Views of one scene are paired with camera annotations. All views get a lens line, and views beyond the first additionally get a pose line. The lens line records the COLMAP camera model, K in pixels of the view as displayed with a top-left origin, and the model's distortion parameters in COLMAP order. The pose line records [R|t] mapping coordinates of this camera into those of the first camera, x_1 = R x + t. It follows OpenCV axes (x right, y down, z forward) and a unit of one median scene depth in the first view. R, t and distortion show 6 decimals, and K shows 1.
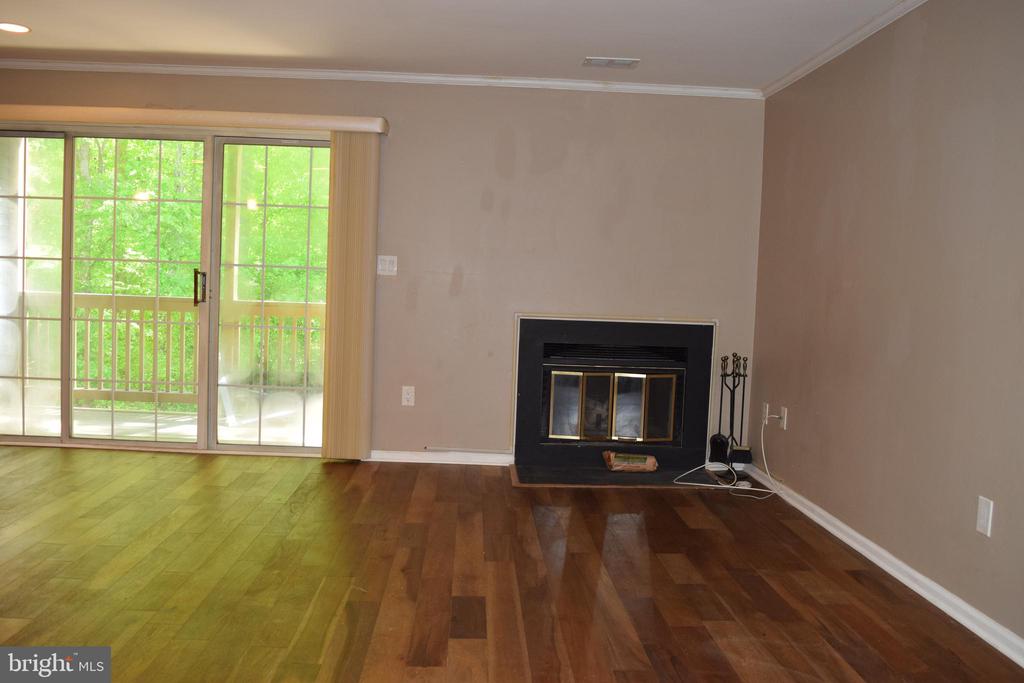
lens RADIAL K [[888.5, 0, 513.1], [0, 888.5, 337.4], [0, 0, 1]] dist [-0.093199, 0.027729]
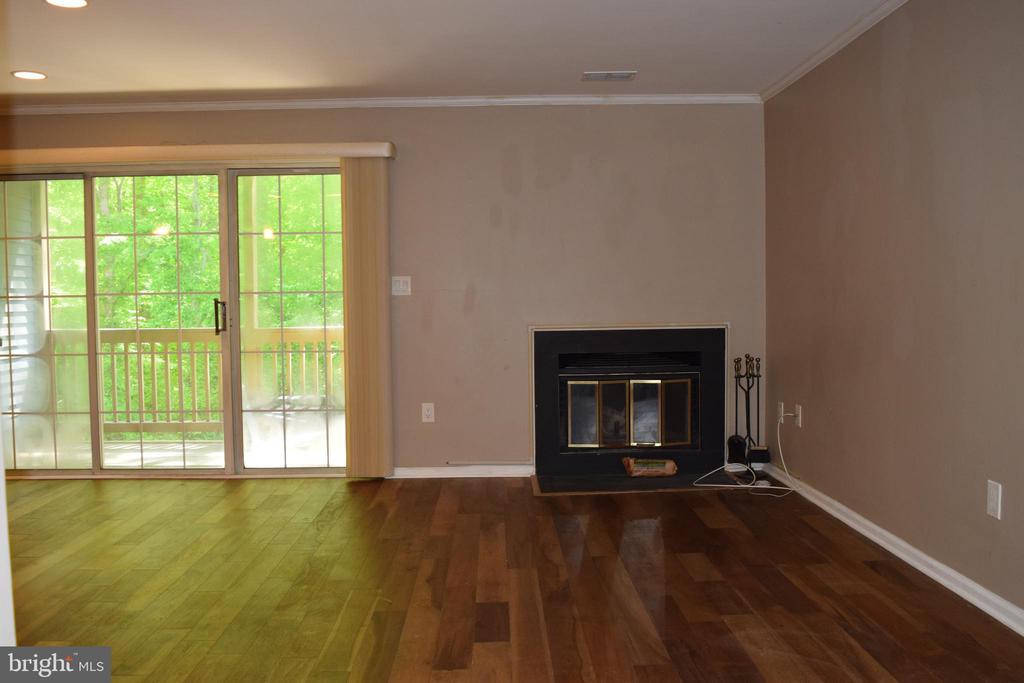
lens RADIAL K [[888.5, 0, 510.8], [0, 888.5, 335.5], [0, 0, 1]] dist [-0.093199, 0.027729]
pose [[0.998357, -0.050630, -0.026845, 0.009202], [0.050059, 0.998514, -0.021524, 0.004623], [0.027895, 0.020145, 0.999408, -0.018840]]
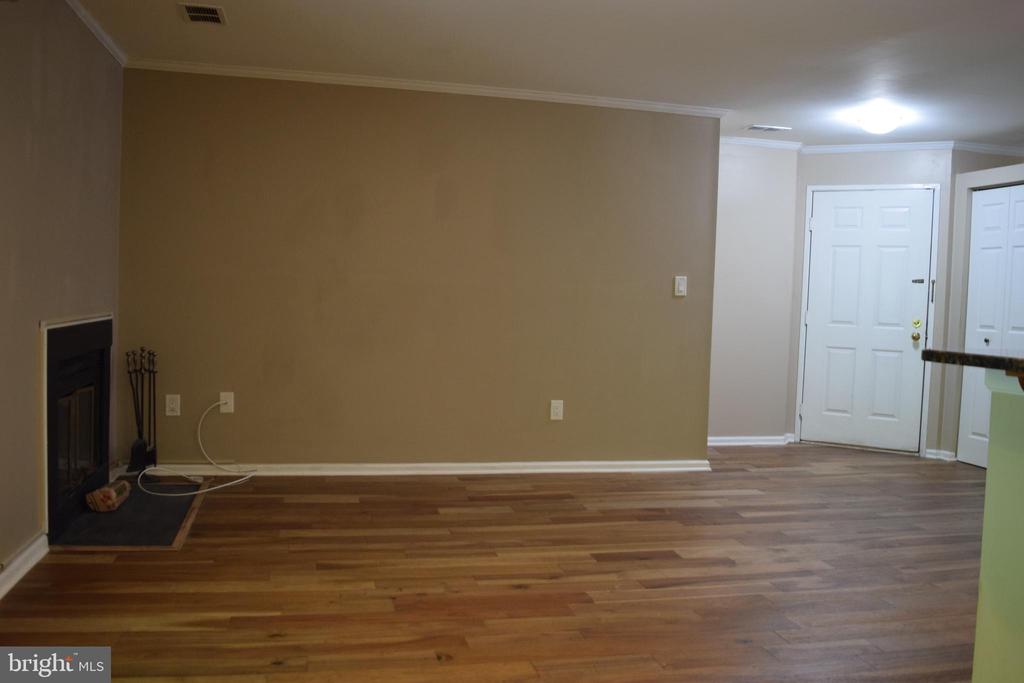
lens RADIAL K [[888.5, 0, 507.6], [0, 888.5, 343.4], [0, 0, 1]] dist [-0.093199, 0.027729]
pose [[-0.172843, -0.097797, 0.980082, -0.756924], [0.022264, 0.994416, 0.103154, -0.079133], [-0.984698, 0.039650, -0.169701, 0.838171]]
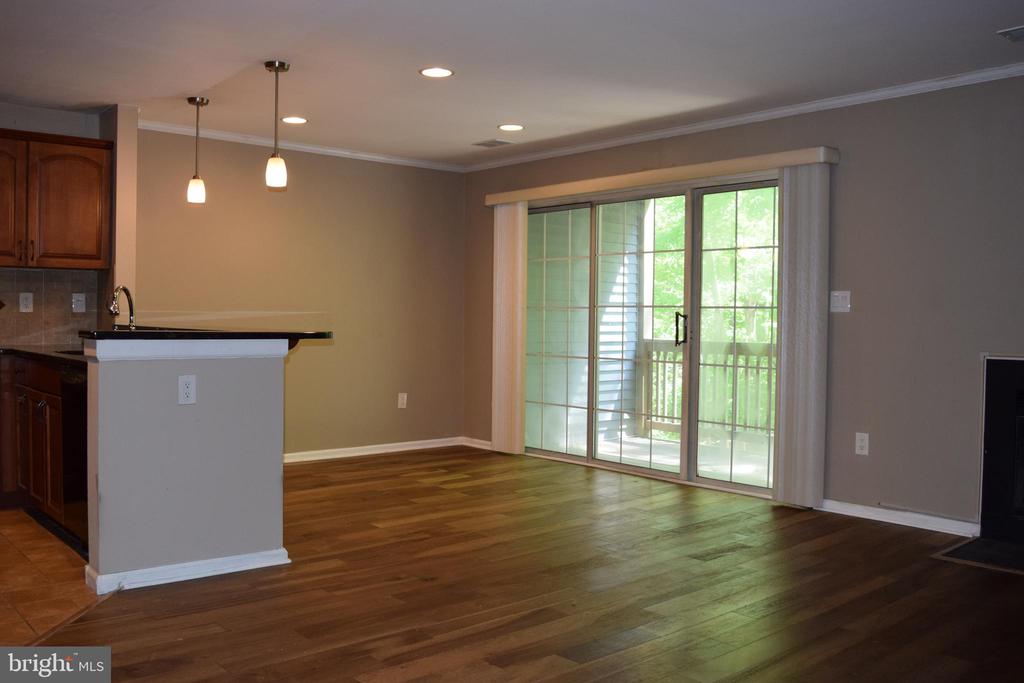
lens RADIAL K [[888.5, 0, 514.2], [0, 888.5, 342.7], [0, 0, 1]] dist [-0.093199, 0.027729]
pose [[0.627620, -0.010422, -0.778450, 0.392758], [-0.035657, 0.998476, -0.042116, 0.014211], [0.777703, 0.054190, 0.626292, 0.169987]]
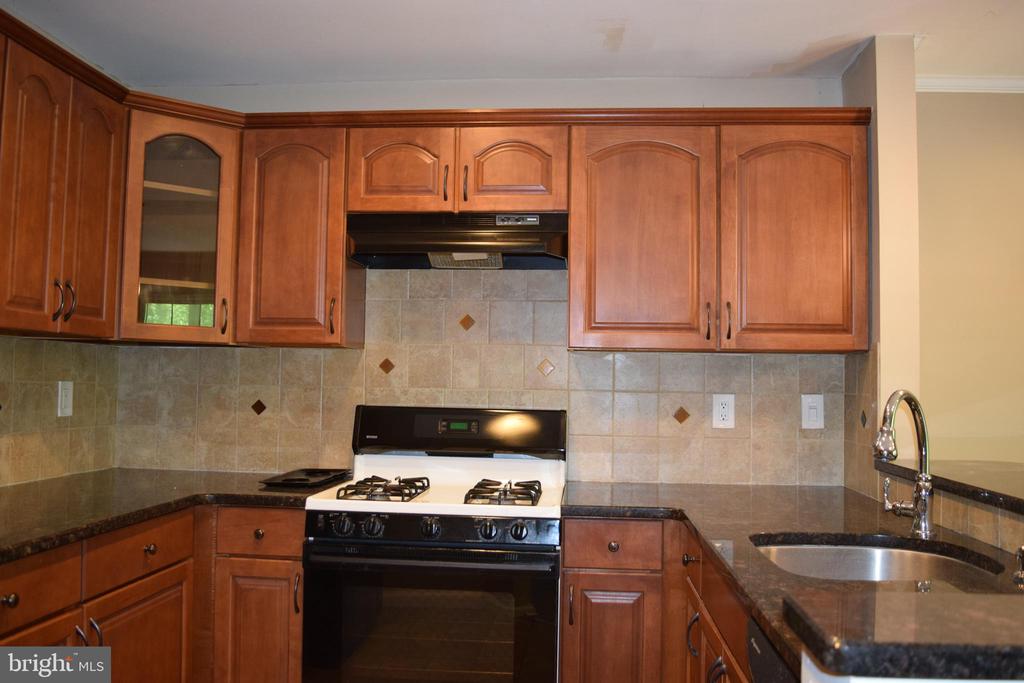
lens RADIAL K [[888.5, 0, 512.6], [0, 888.5, 340.6], [0, 0, 1]] dist [-0.093199, 0.027729]
pose [[-0.125597, -0.089847, -0.988004, -0.169180], [-0.083129, 0.993341, -0.079765, -0.046013], [0.988592, 0.072114, -0.132230, 0.297789]]
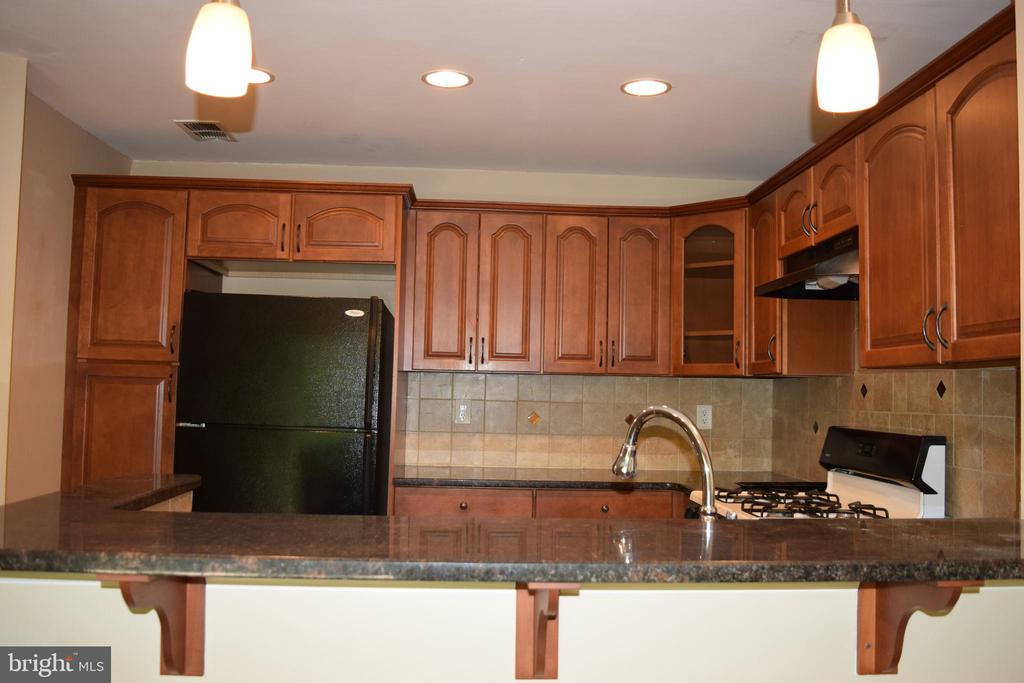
lens RADIAL K [[888.5, 0, 513.1], [0, 888.5, 344.8], [0, 0, 1]] dist [-0.093199, 0.027729]
pose [[-0.998012, -0.062930, -0.003452, -0.525831], [-0.062952, 0.997994, 0.006741, -0.094608], [0.003021, 0.006945, -0.999971, 0.800942]]
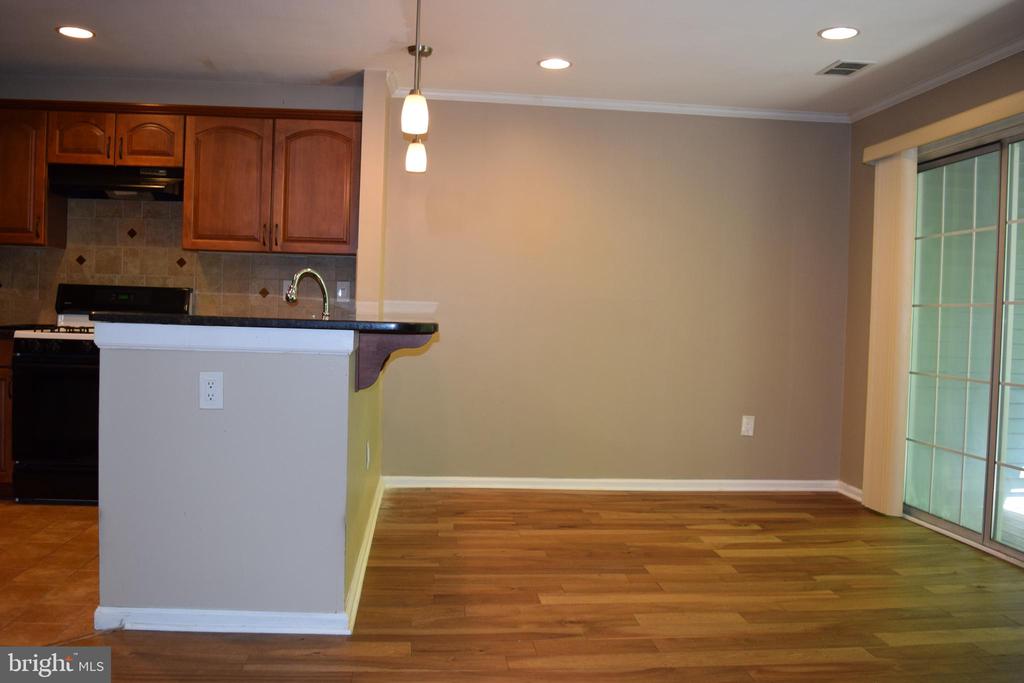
lens RADIAL K [[888.5, 0, 512.1], [0, 888.5, 338.8], [0, 0, 1]] dist [-0.093199, 0.027729]
pose [[0.058322, -0.011557, -0.998231, 0.236790], [-0.090465, 0.995758, -0.016814, -0.008782], [0.994190, 0.091286, 0.057030, 0.572090]]
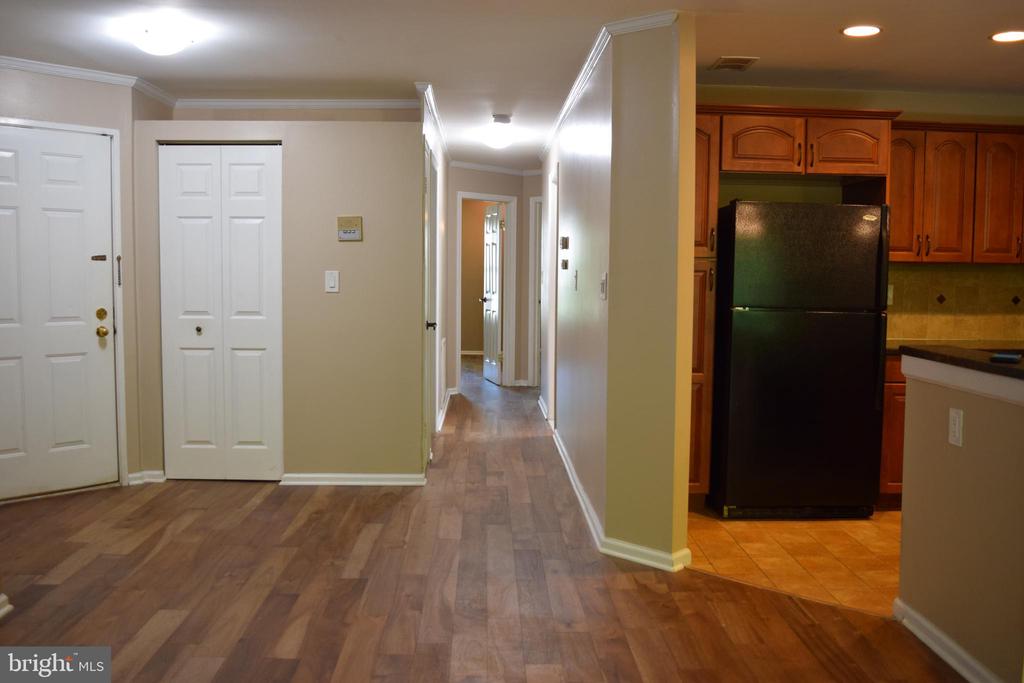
lens RADIAL K [[888.5, 0, 512.0], [0, 888.5, 340.6], [0, 0, 1]] dist [-0.093199, 0.027729]
pose [[-0.998726, -0.049692, 0.008778, -0.047374], [-0.047967, 0.988896, 0.140656, -0.091353], [-0.015670, 0.140056, -0.990020, 0.980466]]
